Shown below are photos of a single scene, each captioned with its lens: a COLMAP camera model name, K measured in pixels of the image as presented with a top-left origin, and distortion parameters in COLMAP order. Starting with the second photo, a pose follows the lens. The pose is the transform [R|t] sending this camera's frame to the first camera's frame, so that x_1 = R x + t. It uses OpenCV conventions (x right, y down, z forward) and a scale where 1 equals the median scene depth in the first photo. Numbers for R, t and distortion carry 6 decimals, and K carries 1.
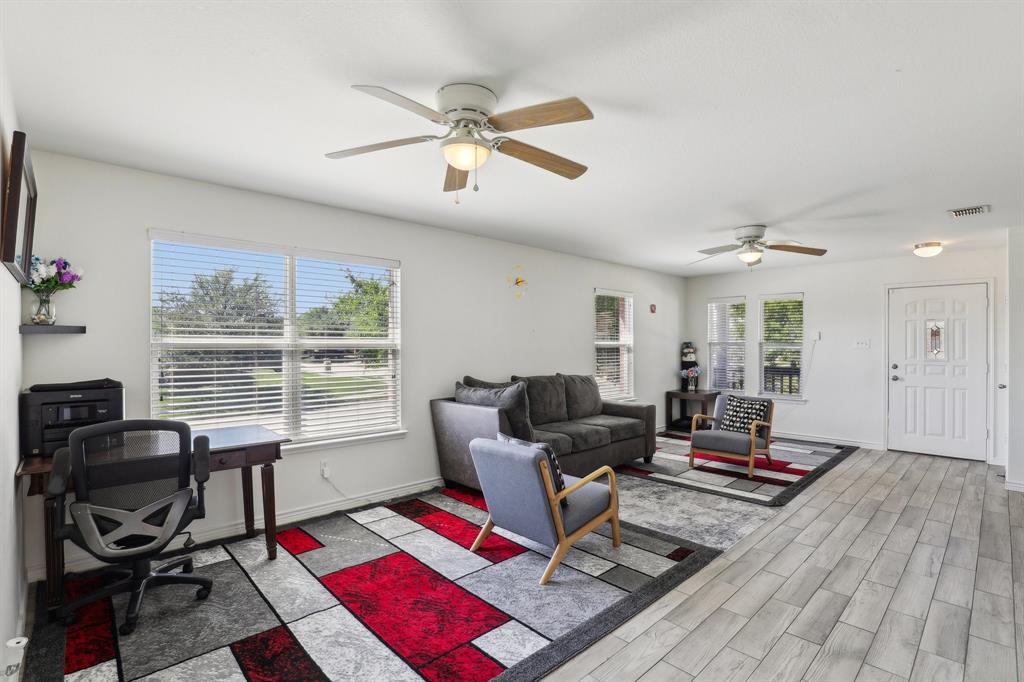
lens RADIAL K [[480.5, 0, 513.1], [0, 480.5, 346.8], [0, 0, 1]] dist [-0.041553, 0.008322]
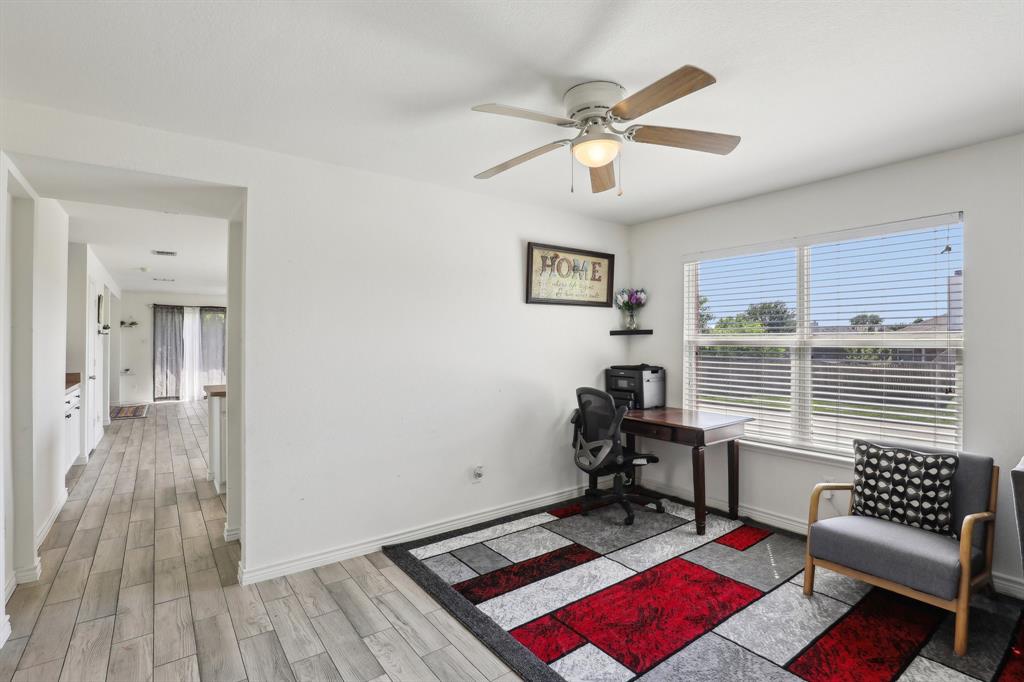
lens RADIAL K [[480.5, 0, 513.1], [0, 480.5, 346.8], [0, 0, 1]] dist [-0.041553, 0.008322]
pose [[-0.120096, 0.009886, -0.992713, 0.585002], [-0.004526, 0.999935, 0.010505, -0.002734], [0.992752, 0.005755, -0.120043, 0.621248]]
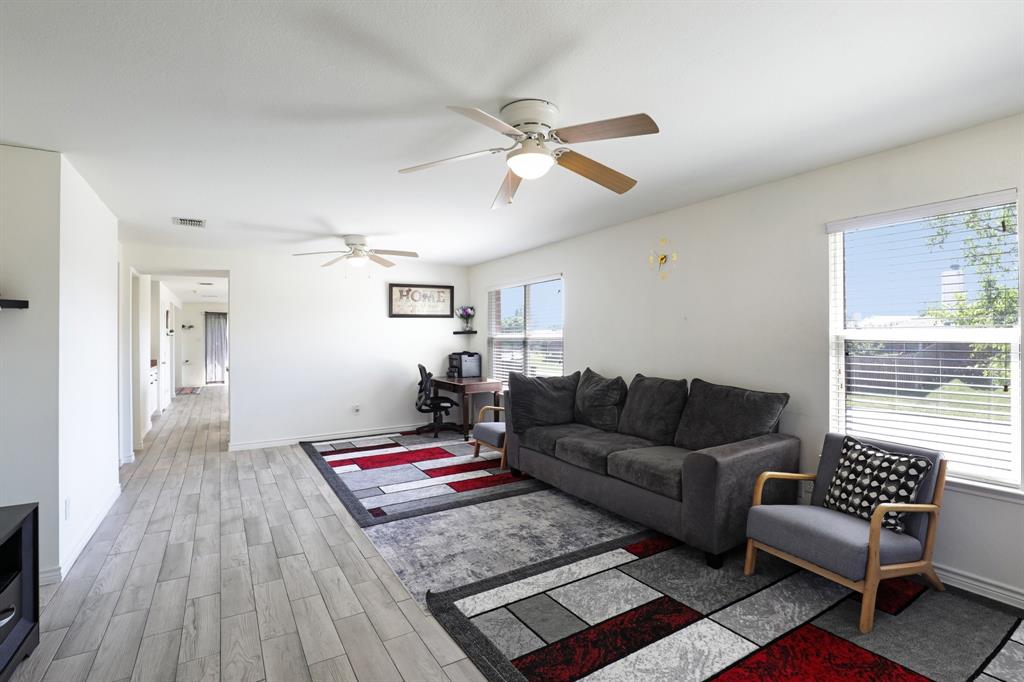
lens RADIAL K [[480.5, 0, 513.1], [0, 480.5, 346.8], [0, 0, 1]] dist [-0.041553, 0.008322]
pose [[-0.210728, 0.020432, -0.977331, 1.046428], [0.003086, 0.999790, 0.020236, -0.006754], [0.977540, 0.001249, -0.210747, 1.142212]]
